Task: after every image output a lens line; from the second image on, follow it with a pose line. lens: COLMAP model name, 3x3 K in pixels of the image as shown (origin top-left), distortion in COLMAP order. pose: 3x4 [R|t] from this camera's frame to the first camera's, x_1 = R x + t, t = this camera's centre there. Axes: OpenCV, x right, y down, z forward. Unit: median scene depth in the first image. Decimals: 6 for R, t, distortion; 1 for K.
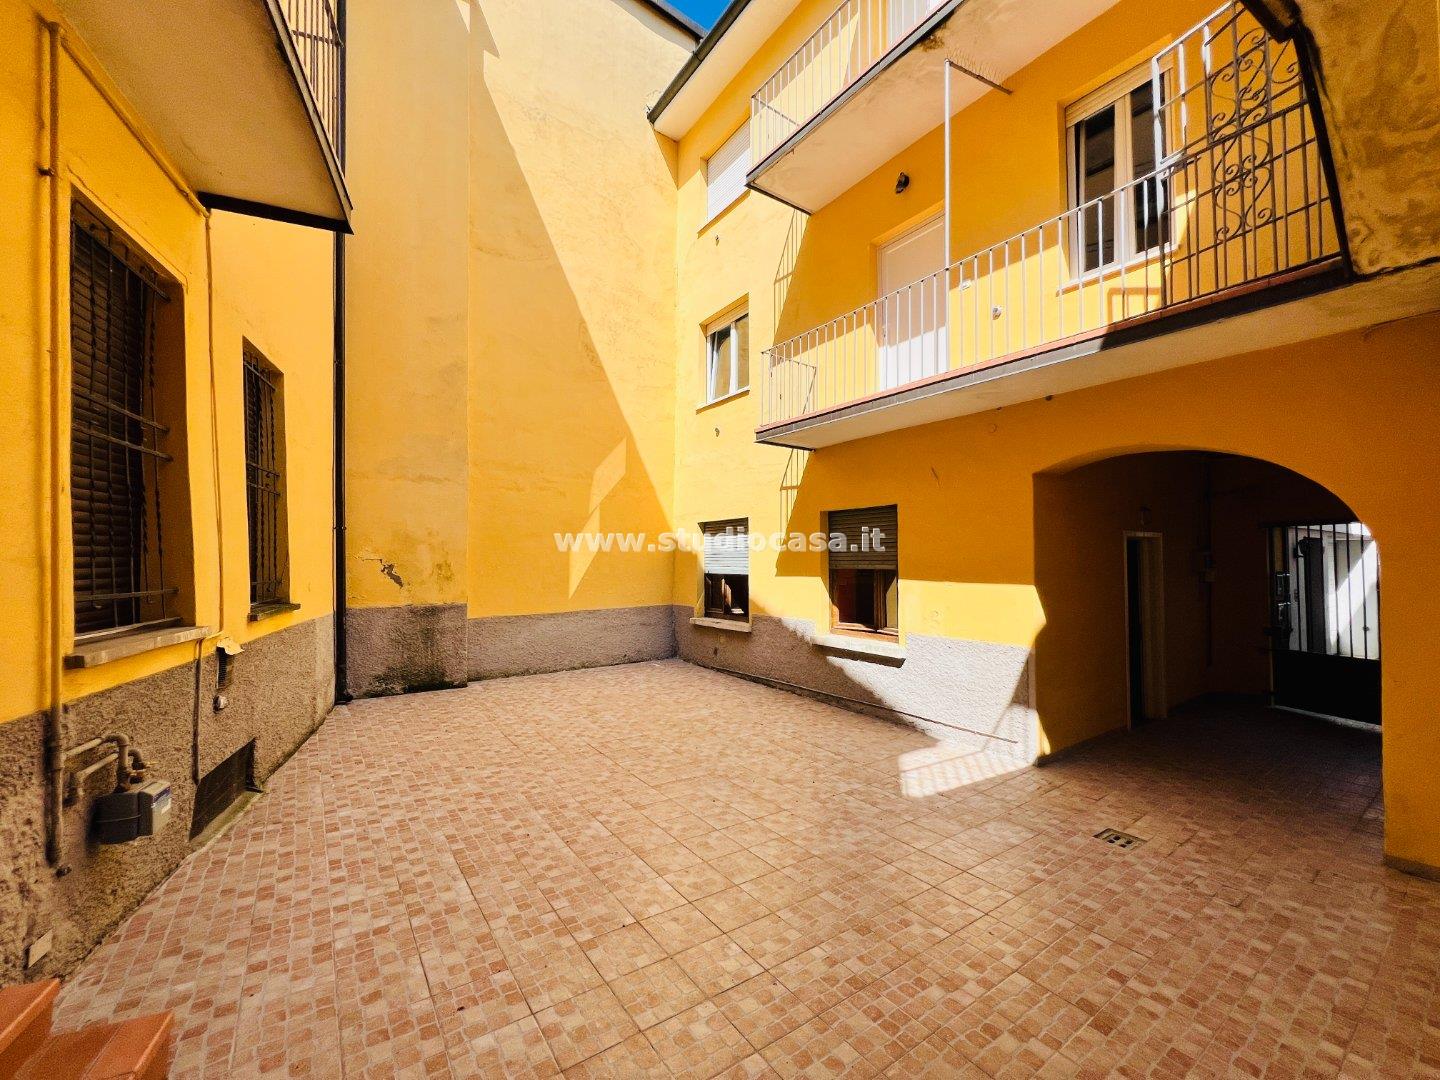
lens RADIAL K [[583.0, 0, 713.5], [0, 583.0, 537.3], [0, 0, 1]] dist [0.000110, 0.000799]
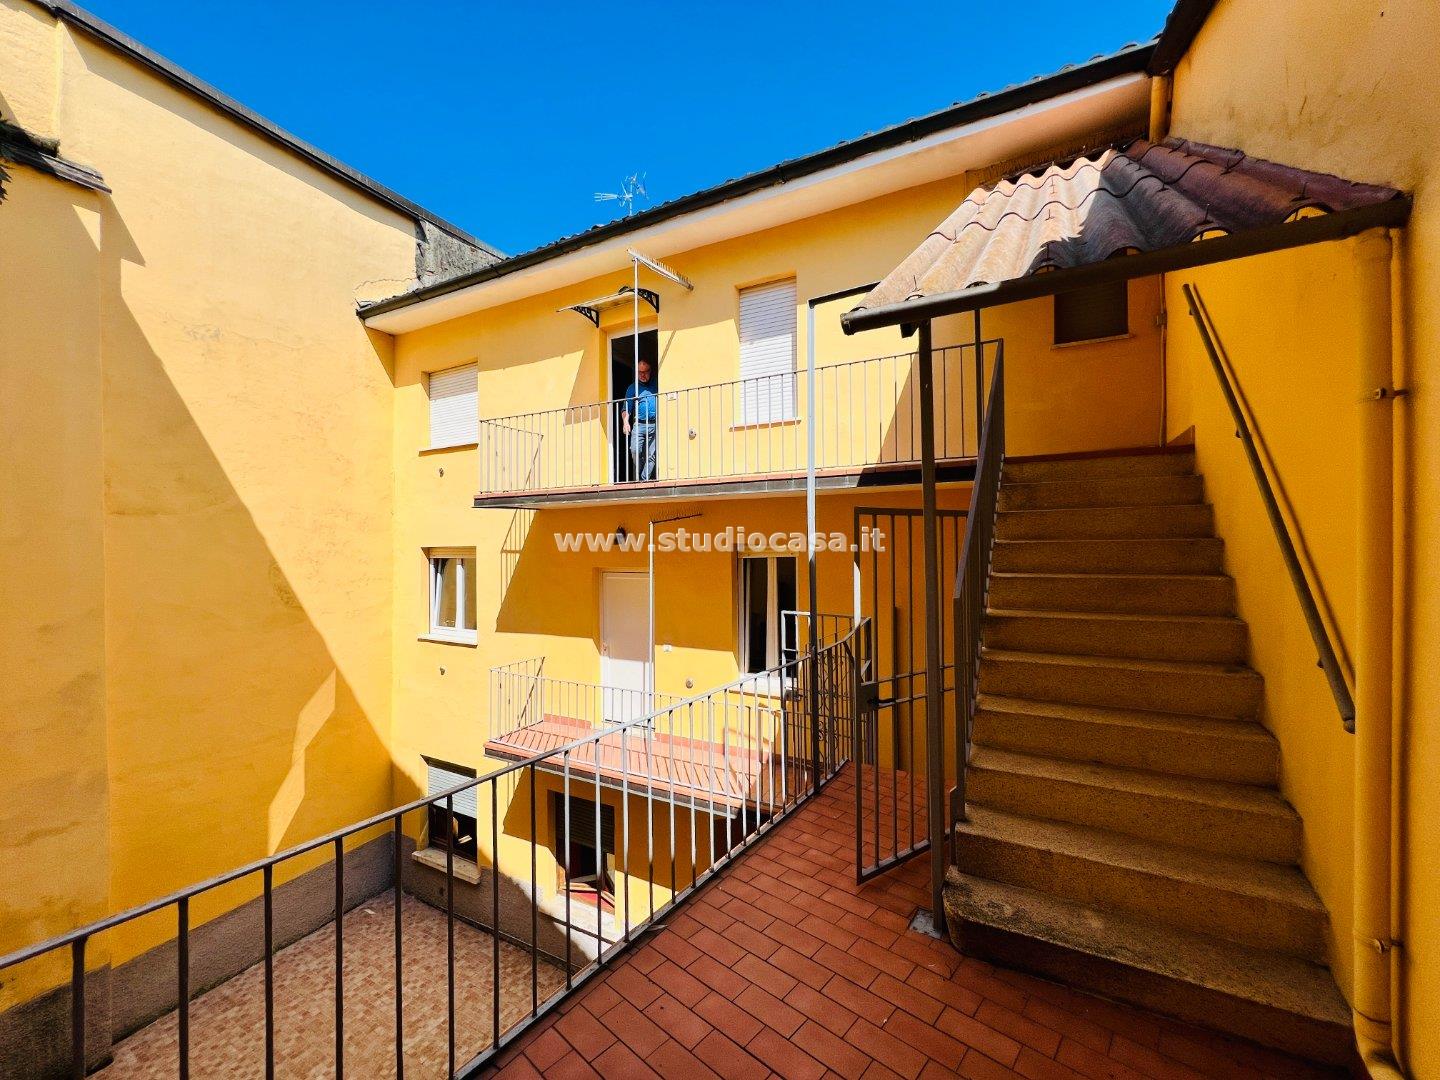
lens RADIAL K [[583.0, 0, 712.3], [0, 583.0, 545.1], [0, 0, 1]] dist [0.000110, 0.000799]
pose [[0.901692, -0.003223, 0.432367, -0.007489], [-0.011700, 0.999424, 0.031849, -0.435235], [-0.432221, -0.033777, 0.901135, -0.085795]]
